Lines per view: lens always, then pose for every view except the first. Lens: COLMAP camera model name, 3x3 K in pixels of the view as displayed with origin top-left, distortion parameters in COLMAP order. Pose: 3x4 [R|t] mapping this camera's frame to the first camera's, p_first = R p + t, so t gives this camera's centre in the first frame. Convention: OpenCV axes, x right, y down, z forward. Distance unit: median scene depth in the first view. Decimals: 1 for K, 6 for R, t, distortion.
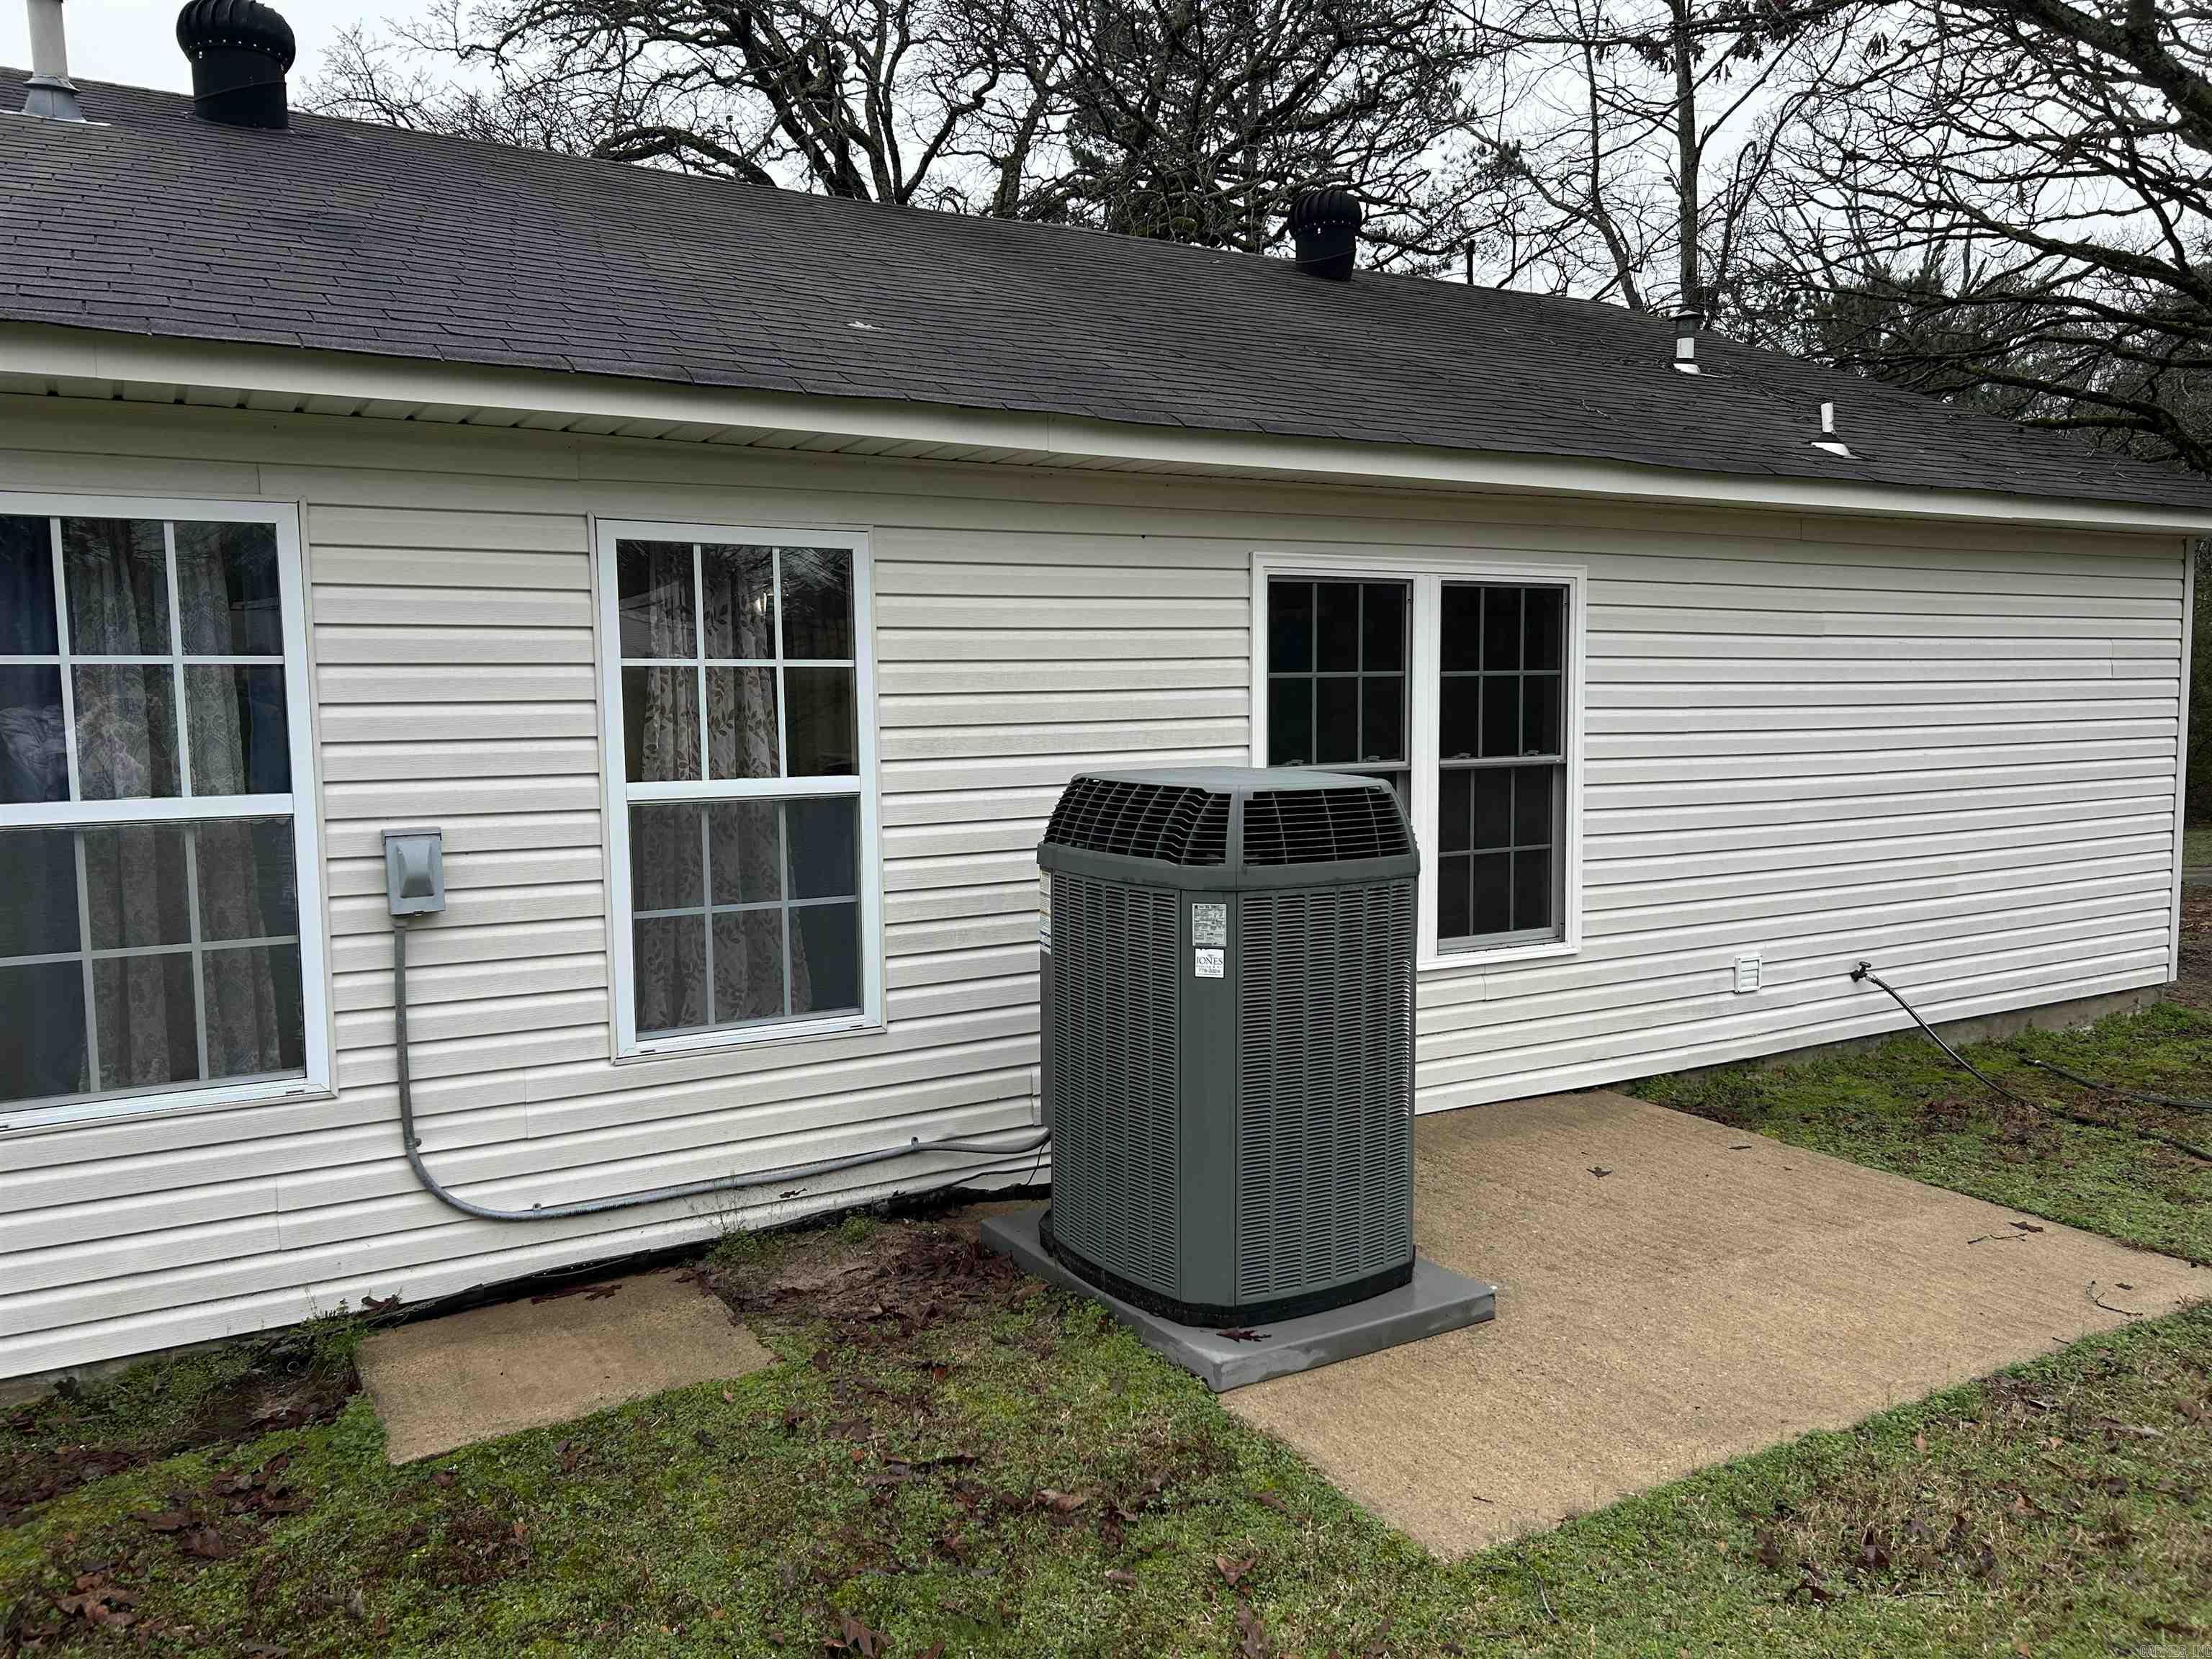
lens RADIAL K [[1668.8, 0, 1106.0], [0, 1668.8, 829.5], [0, 0, 1]] dist [0.084404, -0.101989]
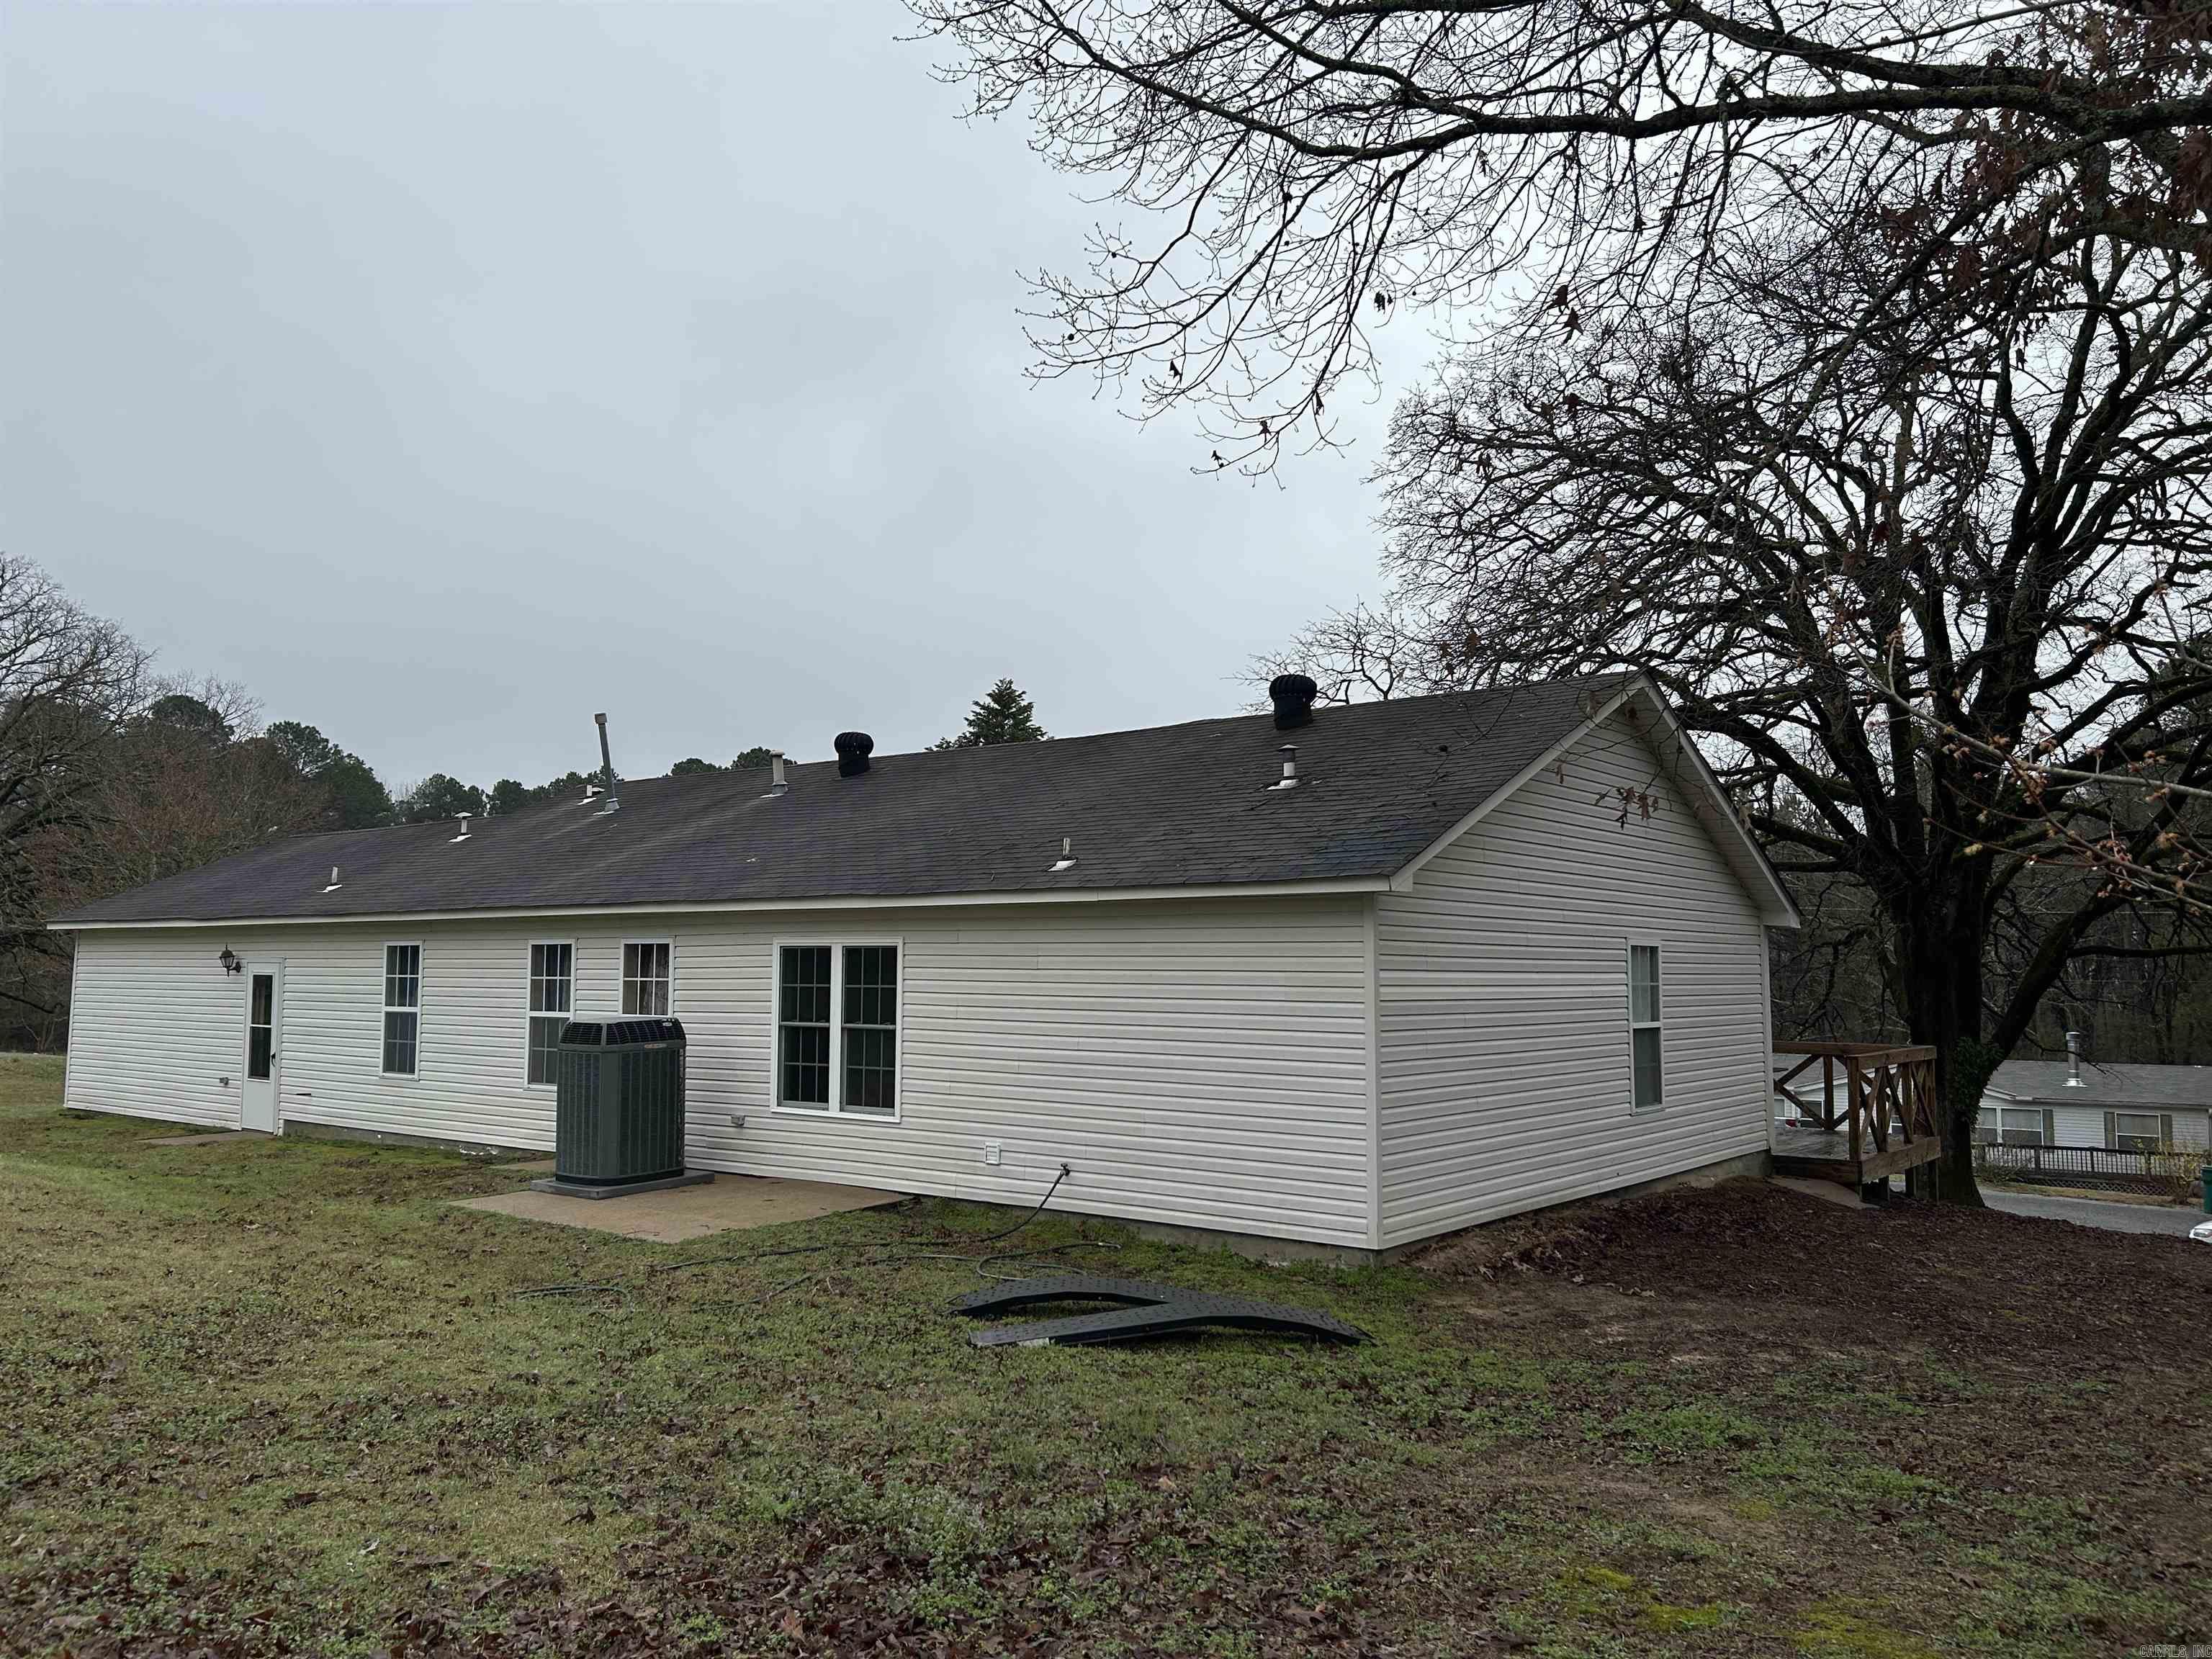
lens RADIAL K [[1668.8, 0, 1106.0], [0, 1668.8, 829.5], [0, 0, 1]] dist [0.084404, -0.101989]
pose [[0.361158, -0.055821, -0.930832, 2.662530], [-0.079787, 0.992696, -0.090488, -0.136290], [0.929085, 0.106949, 0.354067, 0.545284]]
